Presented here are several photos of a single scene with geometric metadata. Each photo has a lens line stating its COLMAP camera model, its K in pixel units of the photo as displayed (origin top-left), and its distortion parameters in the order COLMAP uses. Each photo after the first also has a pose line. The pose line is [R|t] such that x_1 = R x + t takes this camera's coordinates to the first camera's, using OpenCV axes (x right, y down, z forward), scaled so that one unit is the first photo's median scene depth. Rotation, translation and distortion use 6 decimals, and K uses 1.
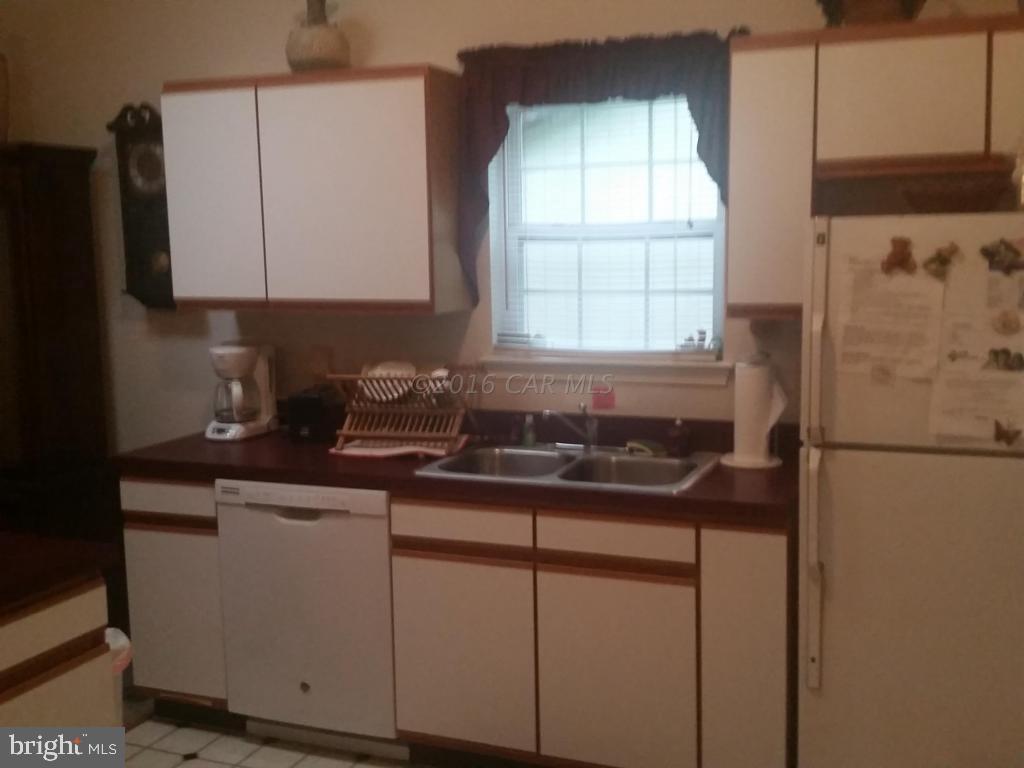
lens RADIAL K [[1116.1, 0, 510.6], [0, 1116.1, 387.8], [0, 0, 1]] dist [0.108667, -0.011439]
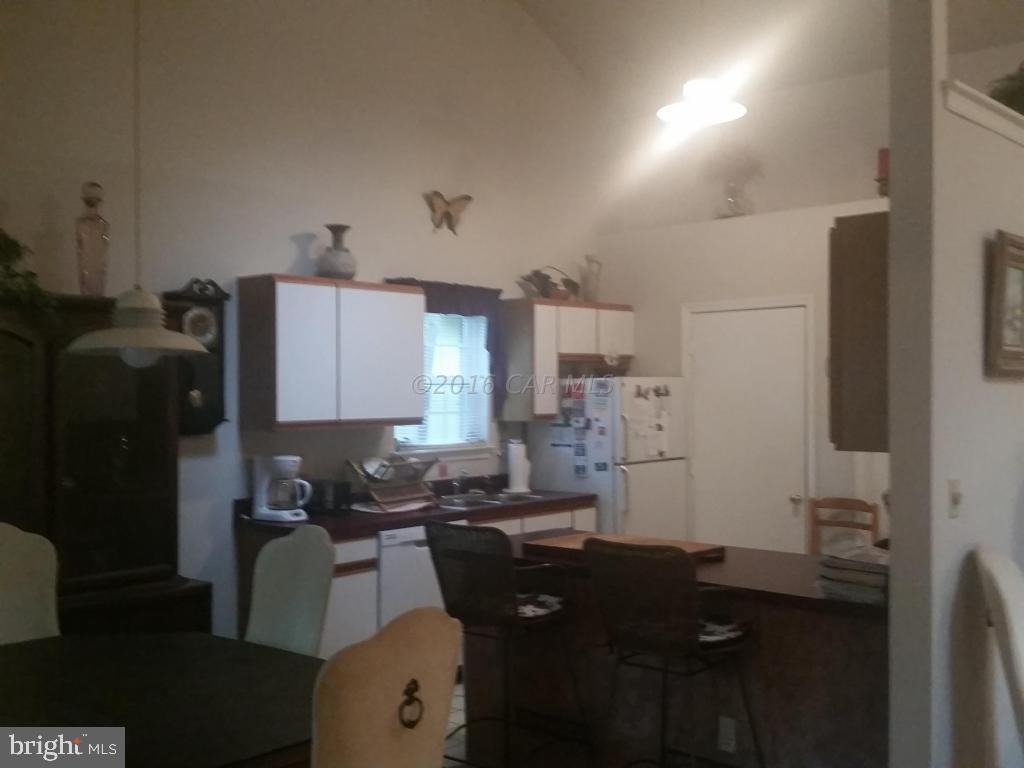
lens RADIAL K [[1116.1, 0, 510.6], [0, 1116.1, 387.8], [0, 0, 1]] dist [0.108667, -0.011439]
pose [[0.317776, 0.017876, 0.947997, -1.698337], [0.127117, 0.989993, -0.061279, 0.001270], [-0.939606, 0.139980, 0.312323, 0.317564]]
